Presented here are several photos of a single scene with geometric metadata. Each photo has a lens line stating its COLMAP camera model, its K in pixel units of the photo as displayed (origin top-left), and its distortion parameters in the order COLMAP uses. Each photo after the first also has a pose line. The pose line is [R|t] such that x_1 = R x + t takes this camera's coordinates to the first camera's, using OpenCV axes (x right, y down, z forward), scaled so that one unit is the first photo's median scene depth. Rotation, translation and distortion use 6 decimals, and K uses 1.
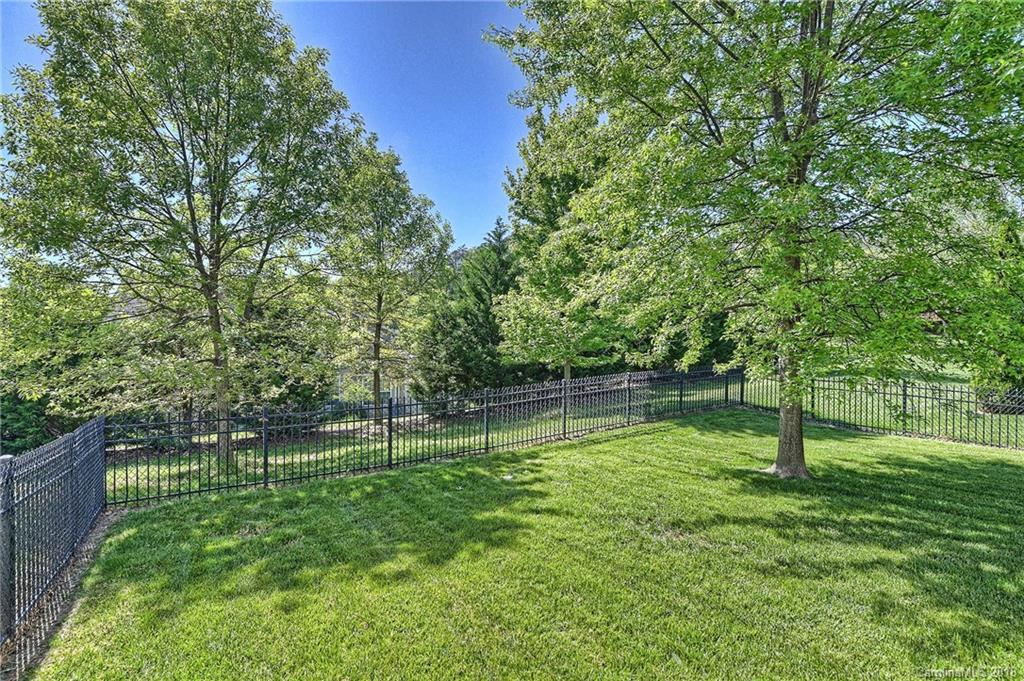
lens RADIAL K [[508.9, 0, 512.0], [0, 508.9, 340.5], [0, 0, 1]] dist [0.002240, 0.000275]
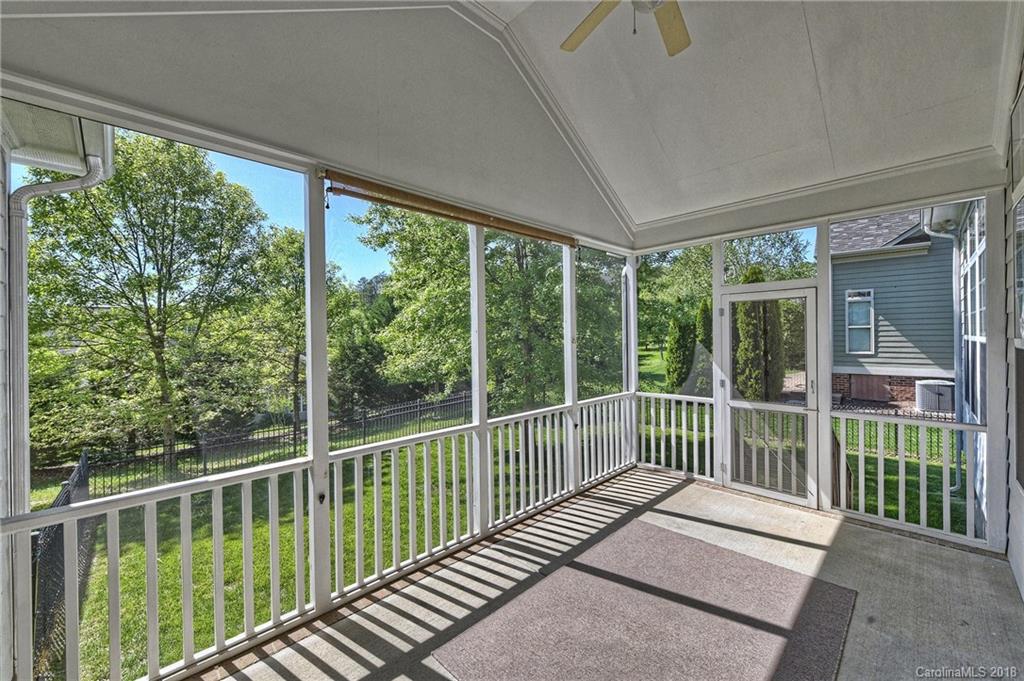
lens RADIAL K [[403.1, 0, 512.0], [0, 403.1, 340.5], [0, 0, 1]] dist [0.000955, 0.000164]
pose [[0.977389, -0.017281, 0.210744, 0.080002], [0.020962, 0.999664, -0.015241, -0.052335], [-0.210410, 0.019314, 0.977422, -0.184817]]
